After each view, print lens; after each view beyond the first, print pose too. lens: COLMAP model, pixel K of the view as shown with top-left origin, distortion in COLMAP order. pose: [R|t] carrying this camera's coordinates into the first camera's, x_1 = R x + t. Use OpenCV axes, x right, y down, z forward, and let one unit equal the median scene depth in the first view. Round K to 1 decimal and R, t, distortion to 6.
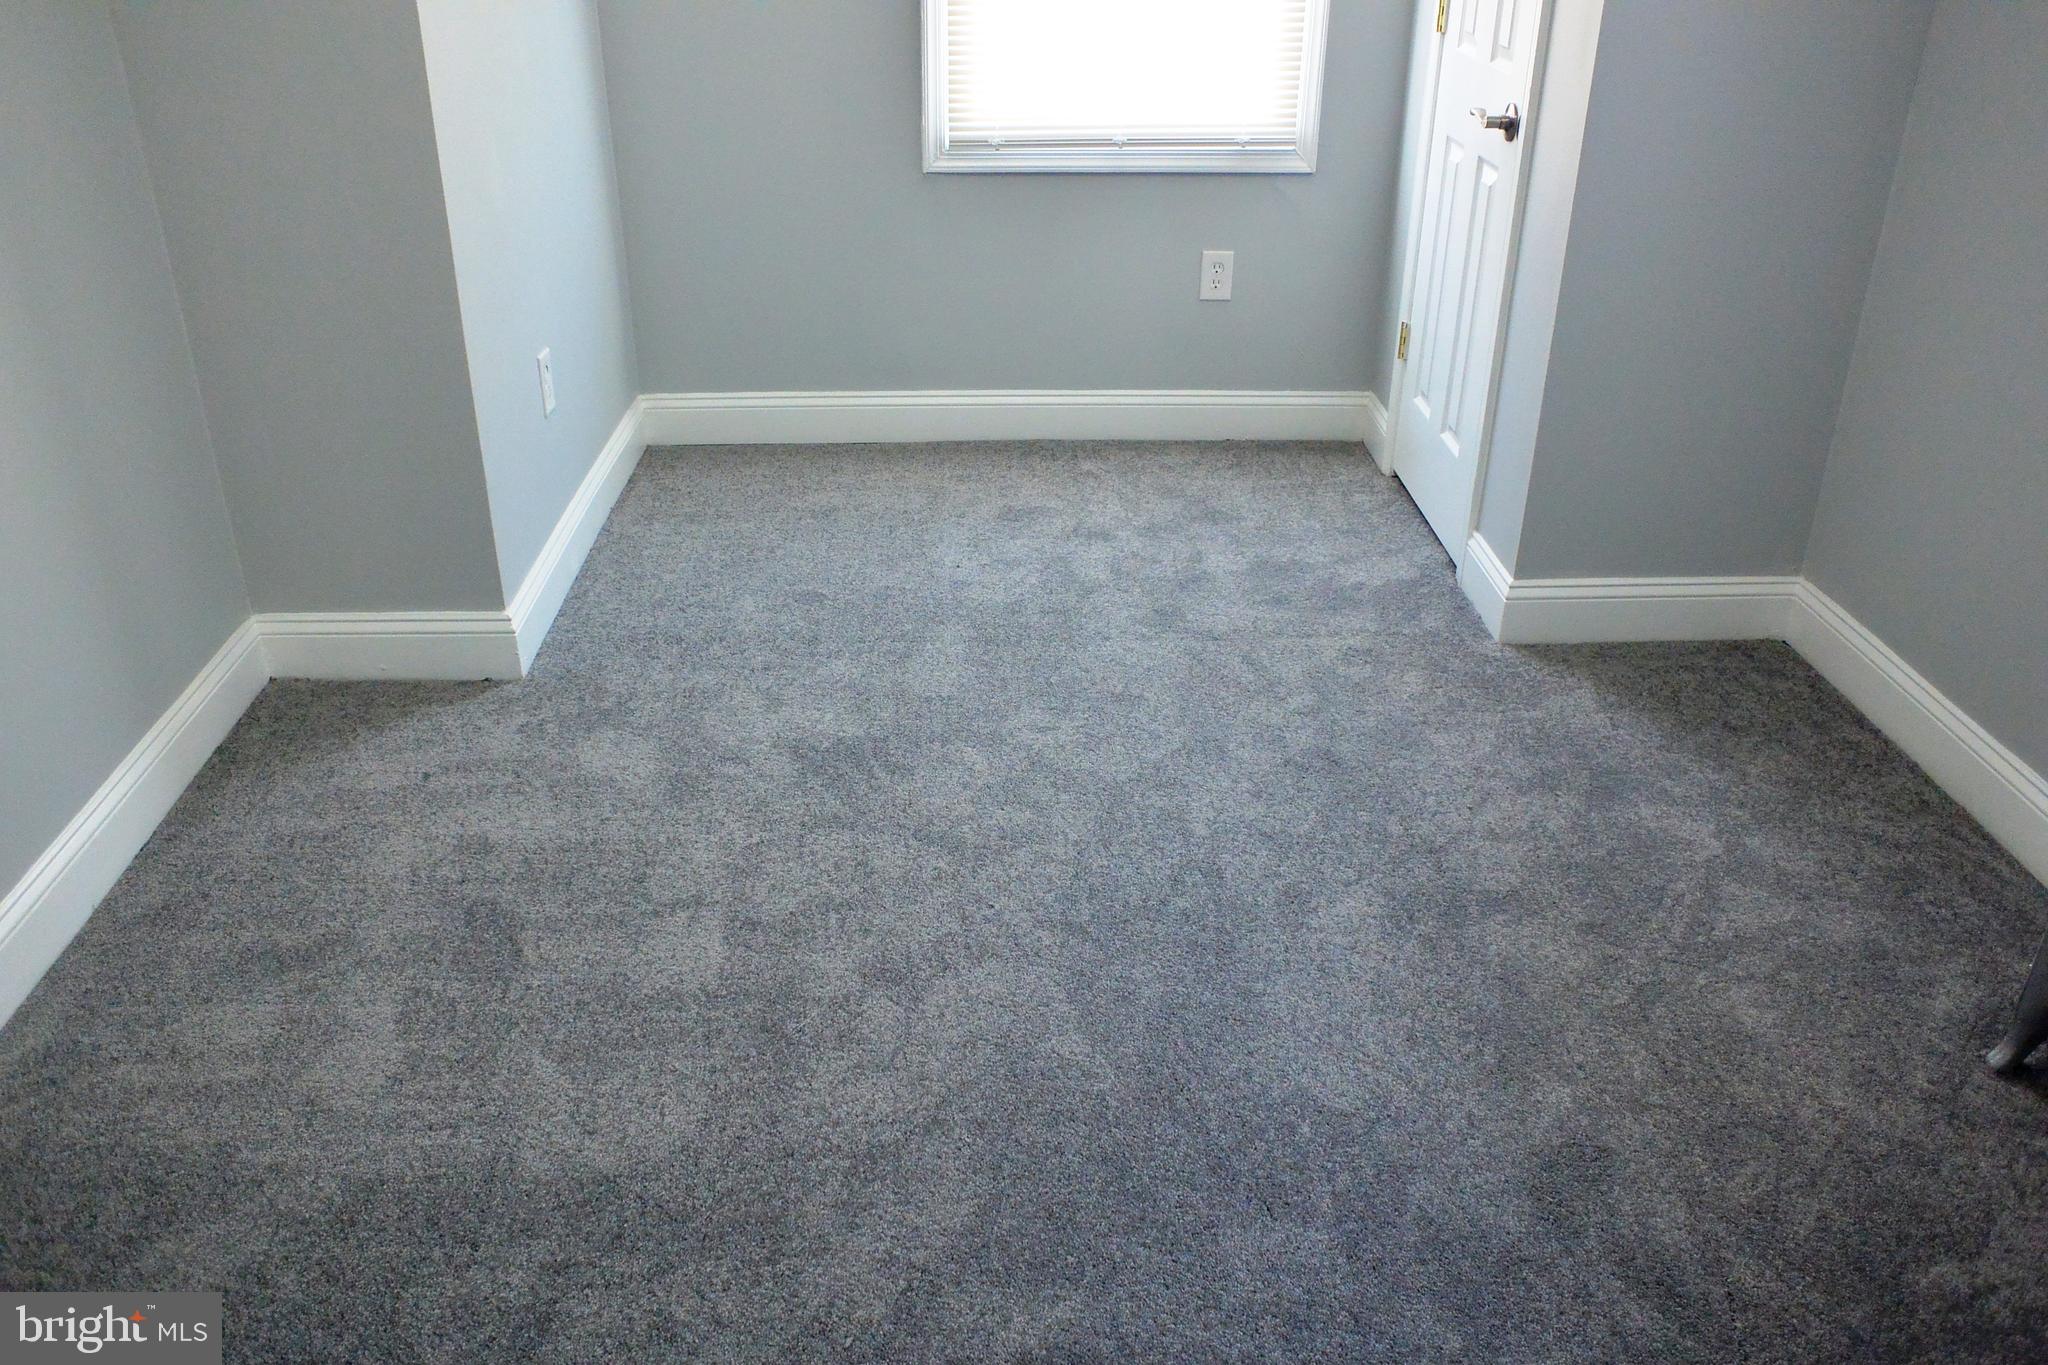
lens RADIAL K [[1610.7, 0, 1021.7], [0, 1610.7, 678.6], [0, 0, 1]] dist [-0.087179, 0.066283]
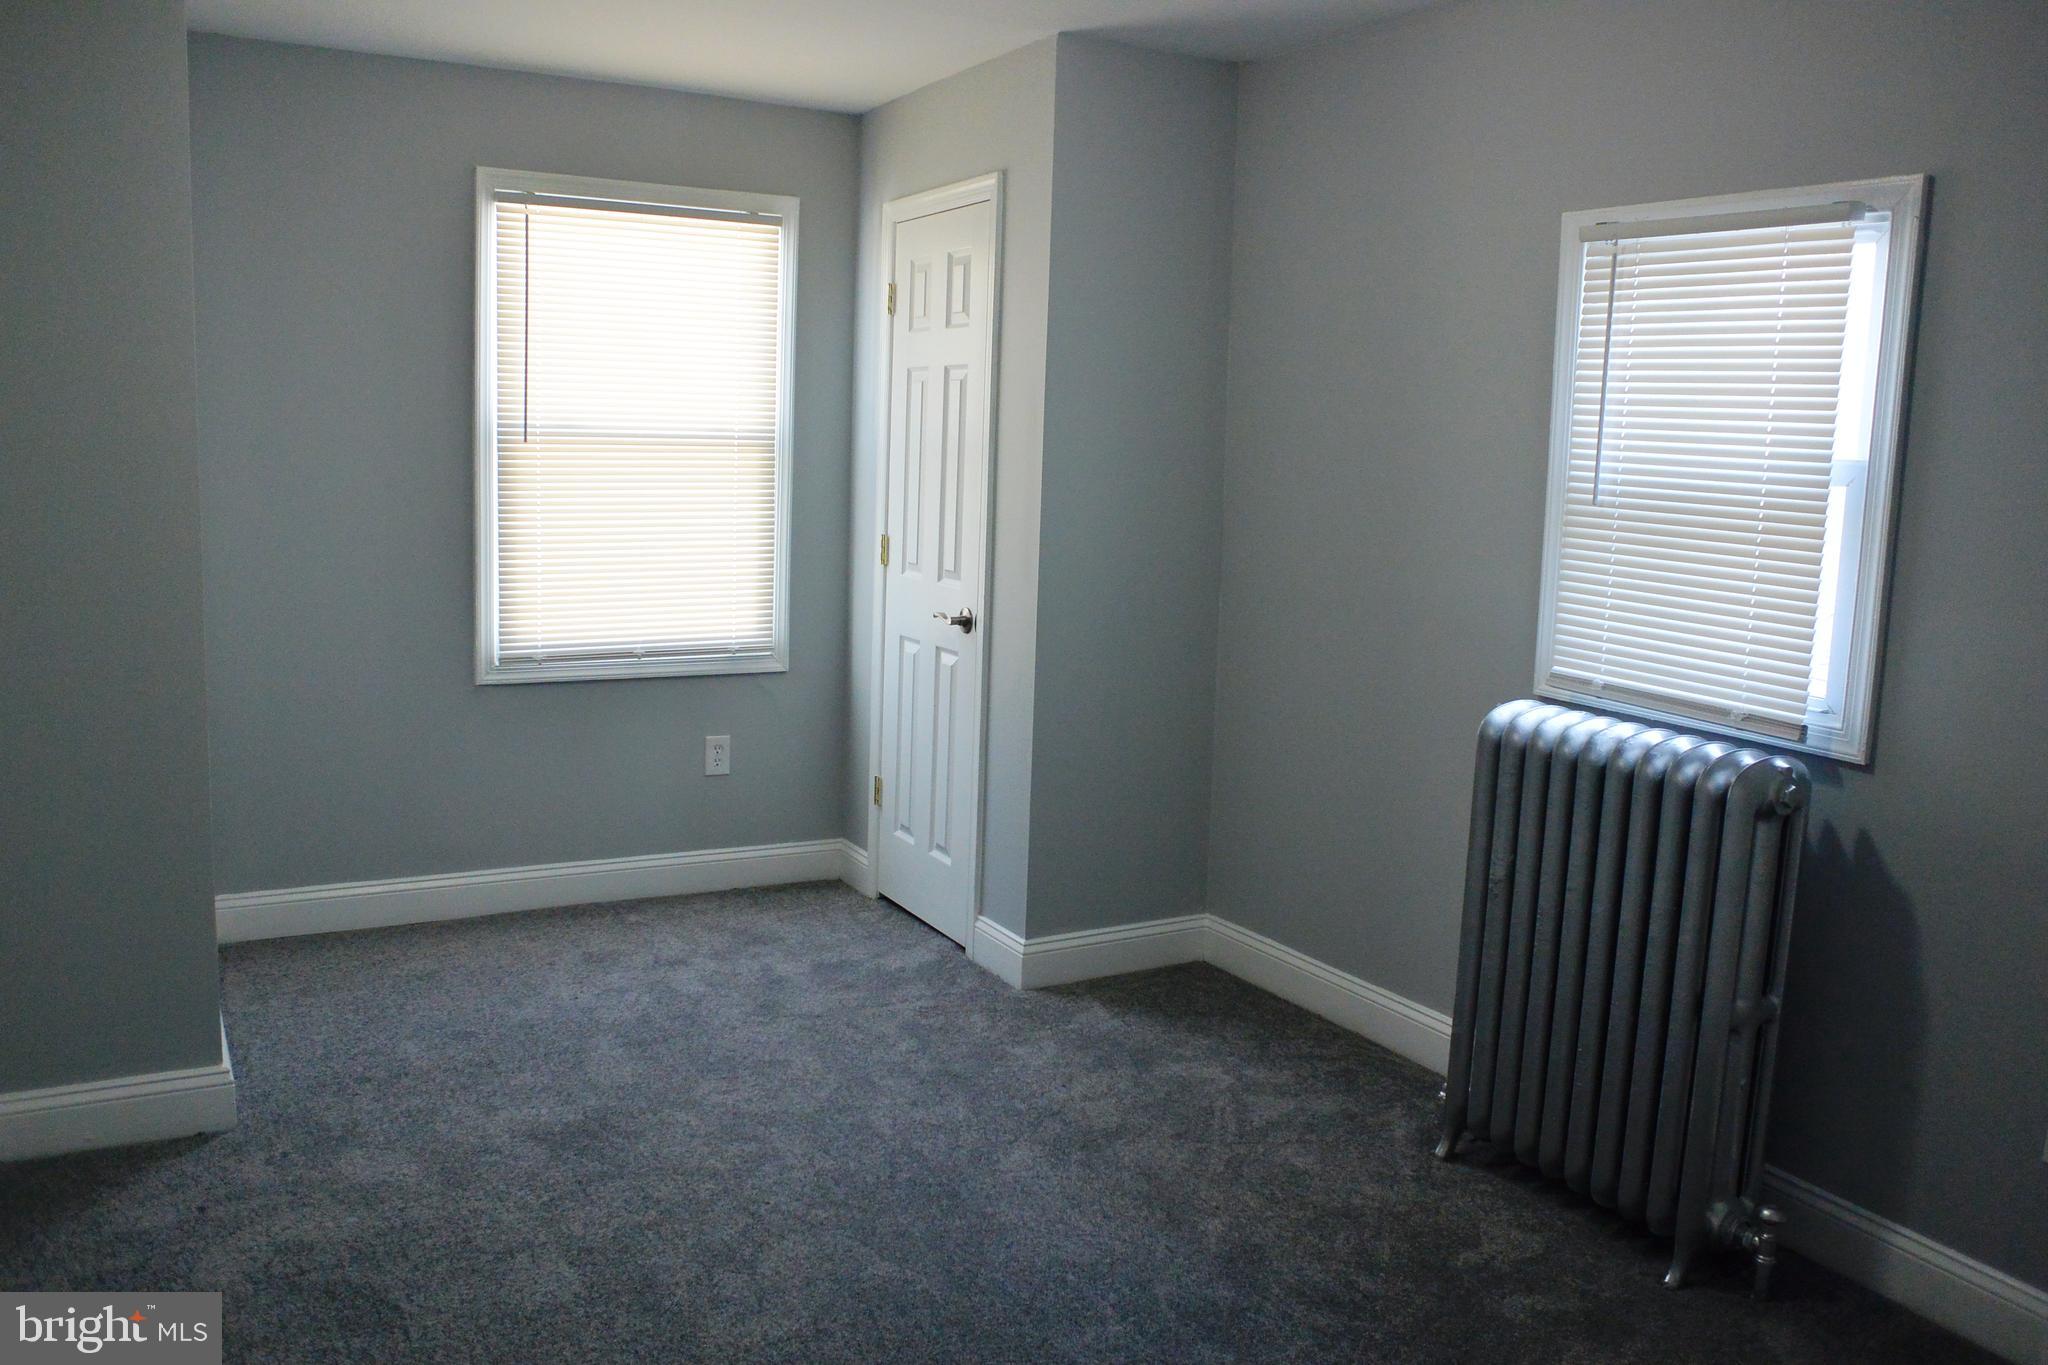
lens RADIAL K [[1610.7, 0, 1019.0], [0, 1610.7, 686.7], [0, 0, 1]] dist [-0.087179, 0.066283]
pose [[0.888489, -0.044538, 0.456732, -0.317153], [0.188586, 0.942790, -0.274923, 0.112038], [-0.418358, 0.330399, 0.846057, -0.222372]]
